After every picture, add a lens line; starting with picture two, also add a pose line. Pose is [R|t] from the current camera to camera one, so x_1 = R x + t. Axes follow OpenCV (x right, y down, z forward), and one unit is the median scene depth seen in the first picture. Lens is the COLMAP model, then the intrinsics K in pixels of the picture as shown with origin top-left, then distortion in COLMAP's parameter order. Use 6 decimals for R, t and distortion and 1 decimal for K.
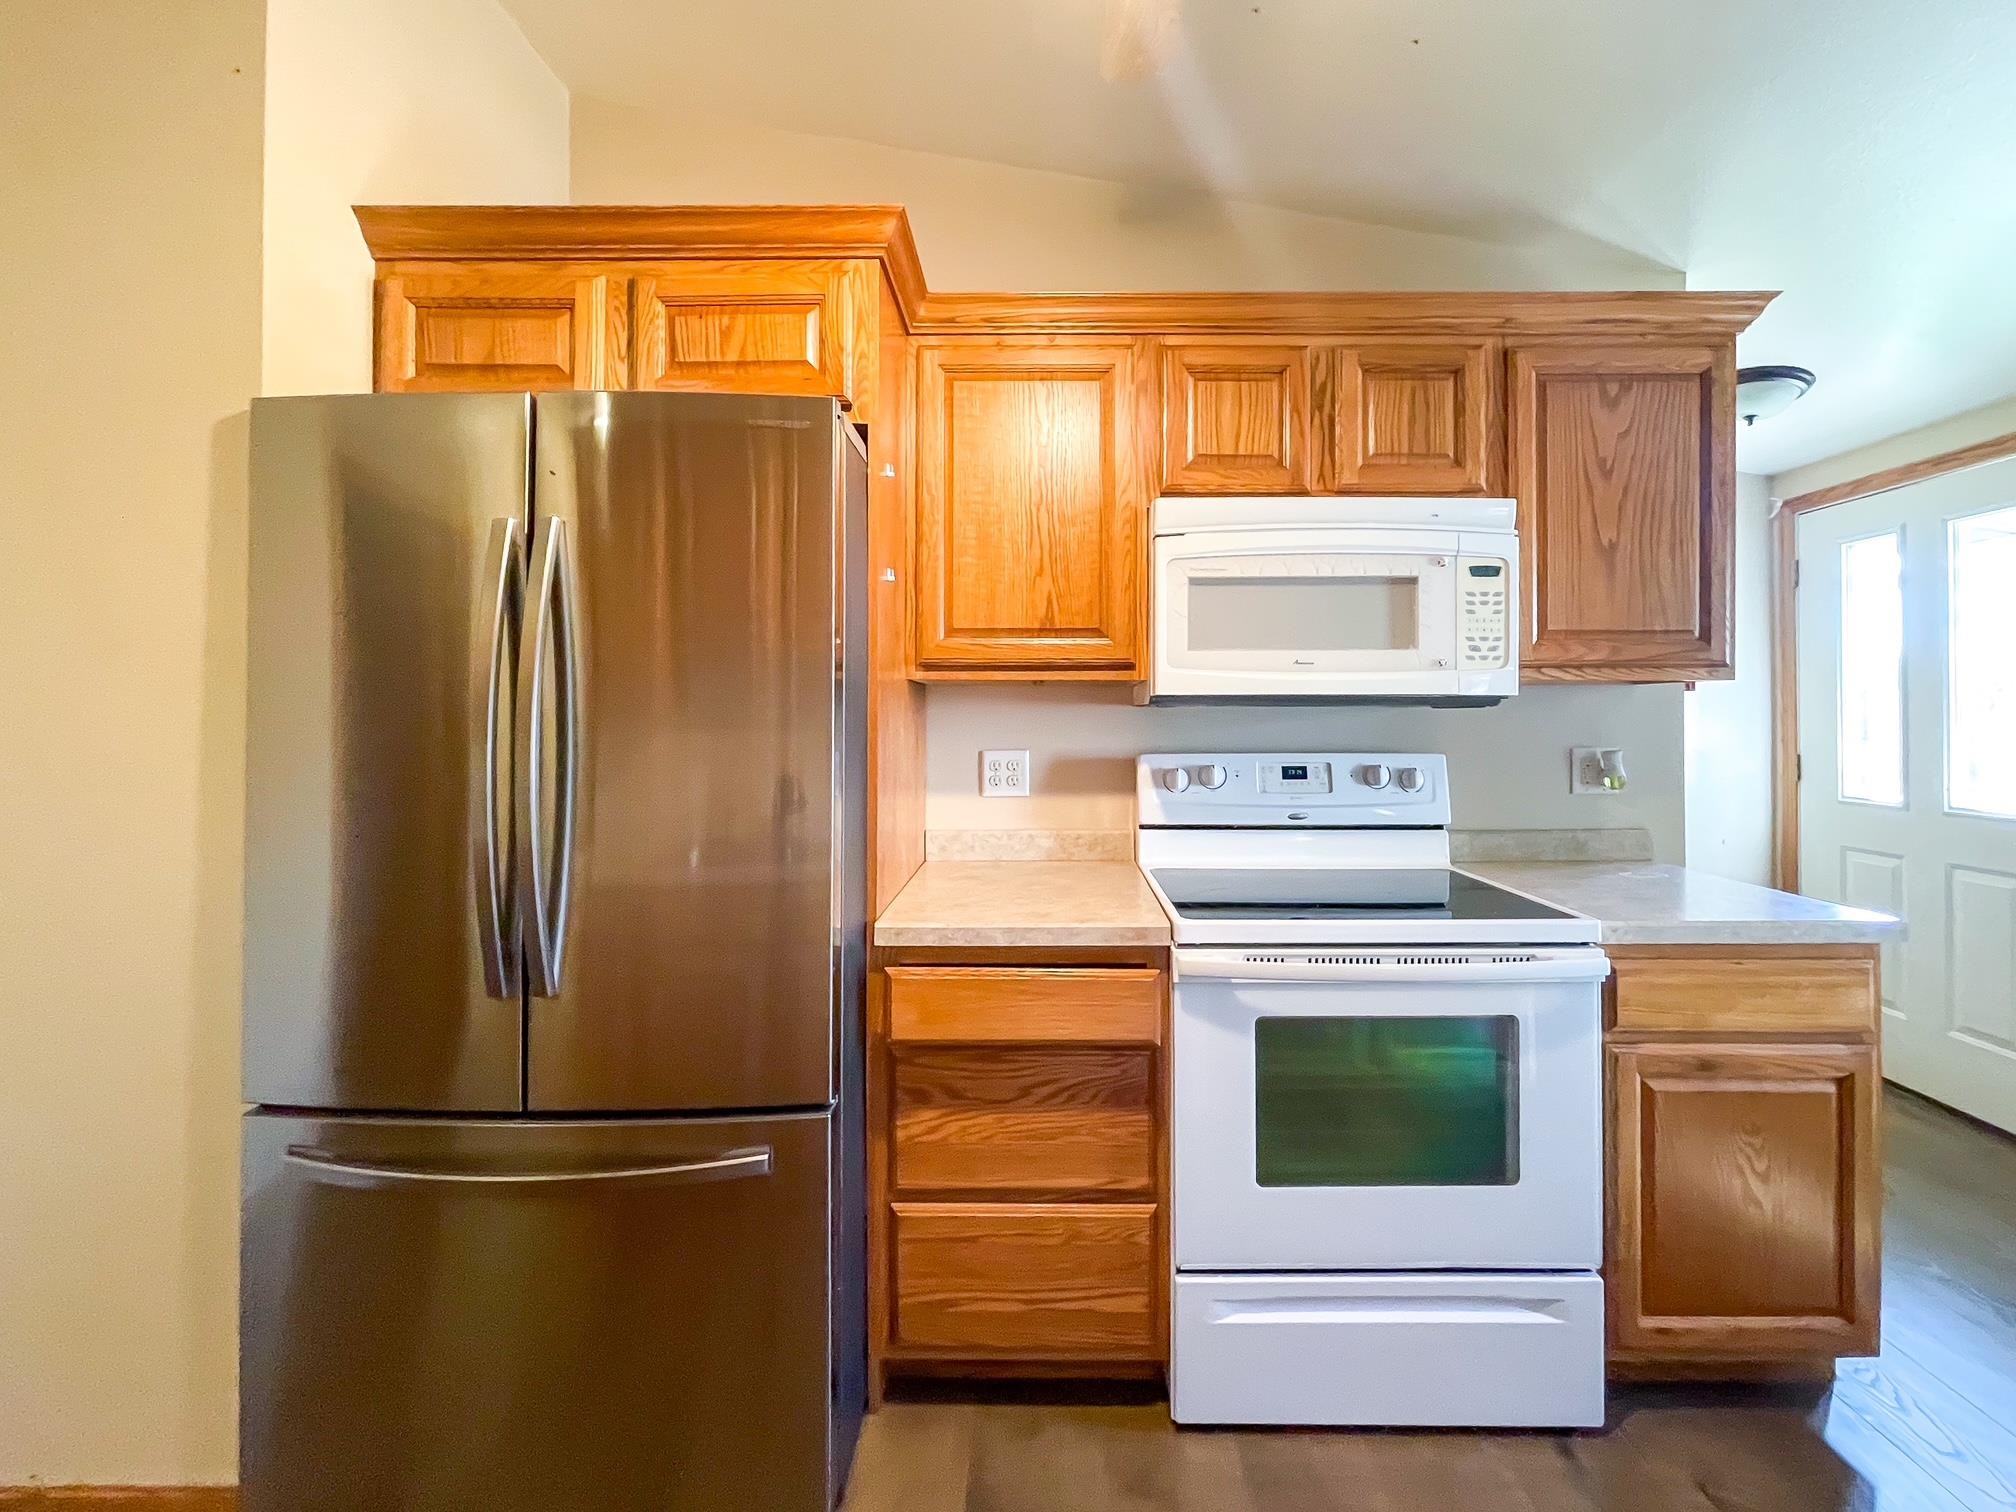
lens RADIAL K [[820.2, 0, 1014.3], [0, 820.2, 799.5], [0, 0, 1]] dist [-0.000570, 0.000133]
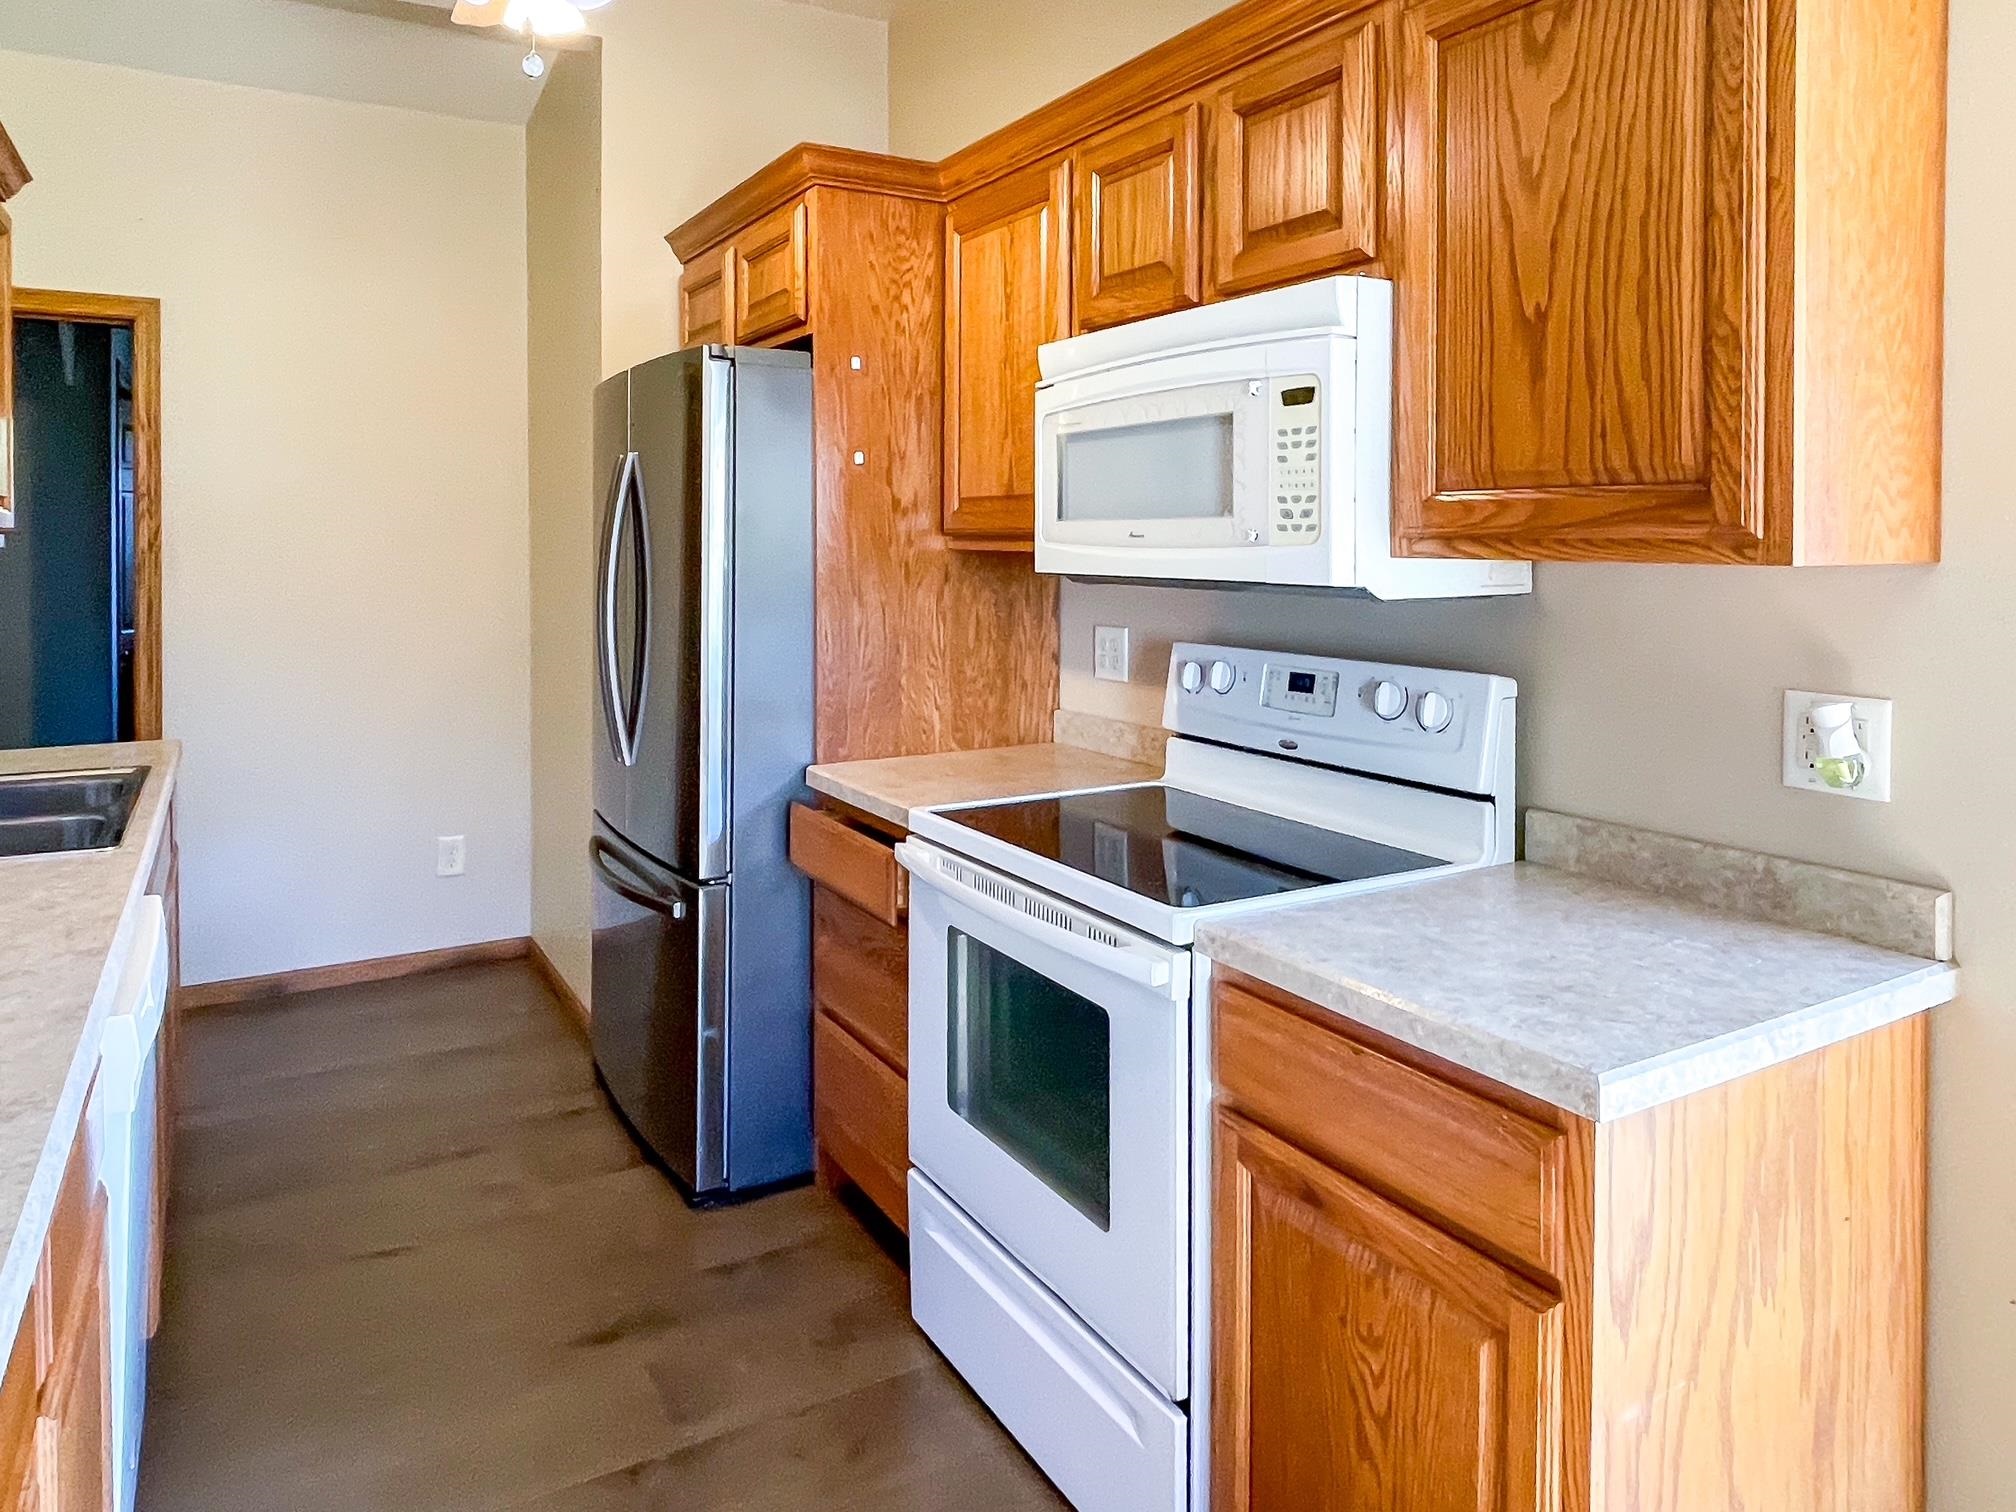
lens RADIAL K [[1271.3, 0, 1008.0], [0, 1271.3, 756.0], [0, 0, 1]] dist [0.002552, 0.000370]
pose [[0.519226, 0.144423, -0.842345, 1.325299], [-0.086033, 0.989444, 0.116613, -0.088531], [0.850295, 0.011921, 0.526171, 0.257971]]
